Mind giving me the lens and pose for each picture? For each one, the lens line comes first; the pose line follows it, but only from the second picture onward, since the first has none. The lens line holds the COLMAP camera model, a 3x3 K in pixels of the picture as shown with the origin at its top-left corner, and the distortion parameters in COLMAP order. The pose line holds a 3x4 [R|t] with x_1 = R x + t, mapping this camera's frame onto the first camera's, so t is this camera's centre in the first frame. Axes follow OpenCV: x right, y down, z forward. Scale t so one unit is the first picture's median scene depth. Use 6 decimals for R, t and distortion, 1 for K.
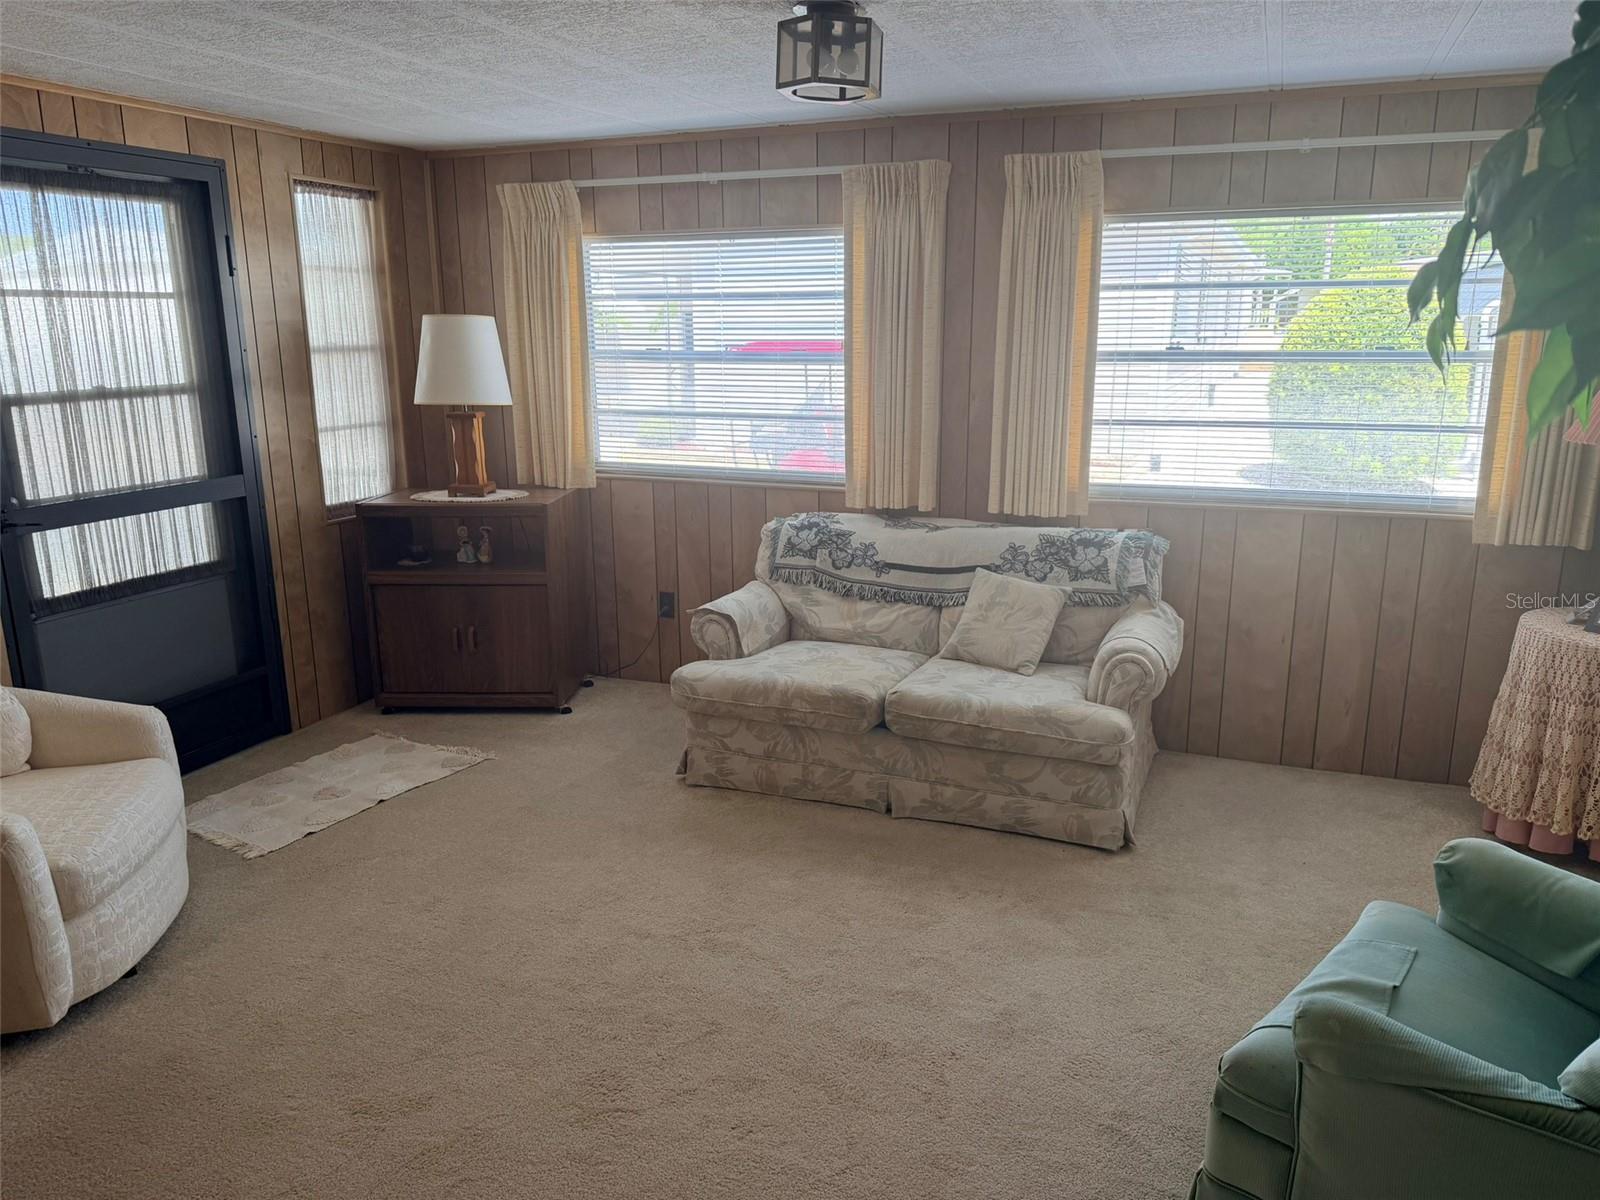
lens RADIAL K [[1113.3, 0, 800.0], [0, 1113.3, 600.0], [0, 0, 1]] dist [0.099742, -0.198077]
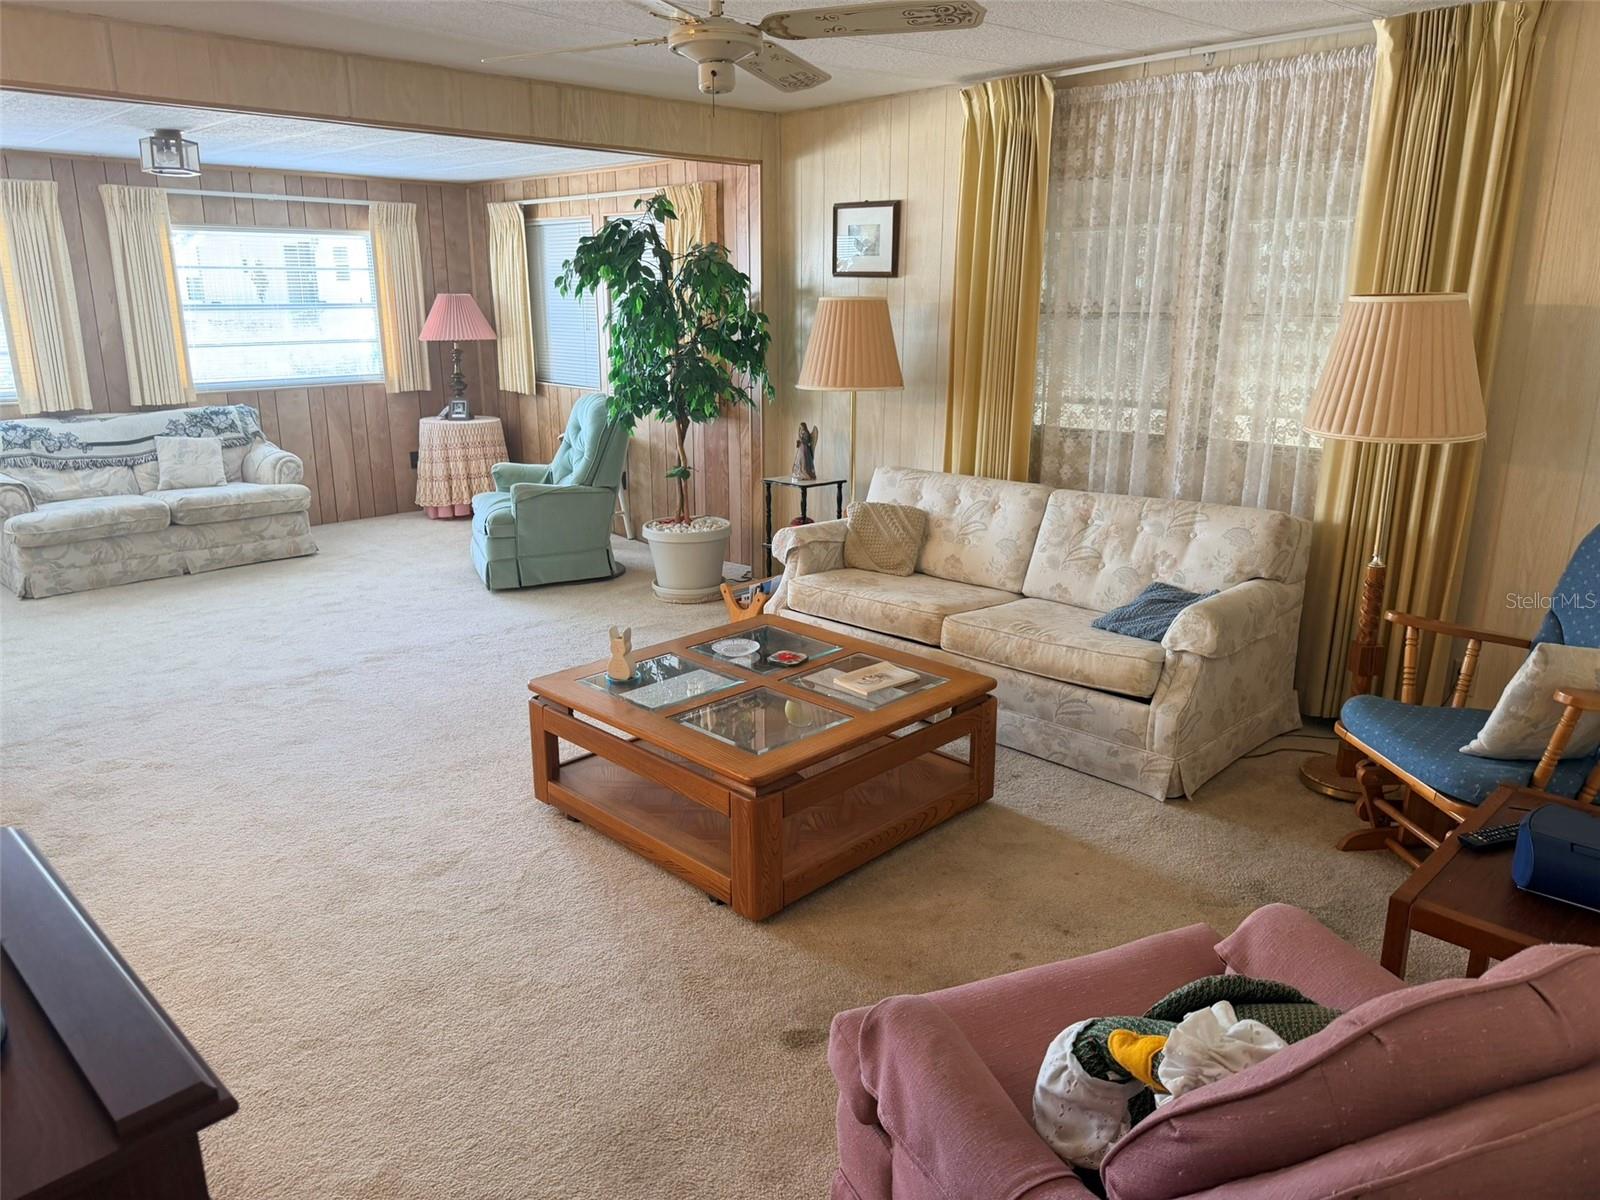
lens RADIAL K [[1139.2, 0, 800.0], [0, 1139.2, 600.0], [0, 0, 1]] dist [-0.010501, -0.004128]
pose [[0.399203, -0.232582, 0.886873, -1.026910], [0.207689, 0.965086, 0.159608, 0.137814], [-0.893030, 0.120477, 0.433569, -0.550846]]
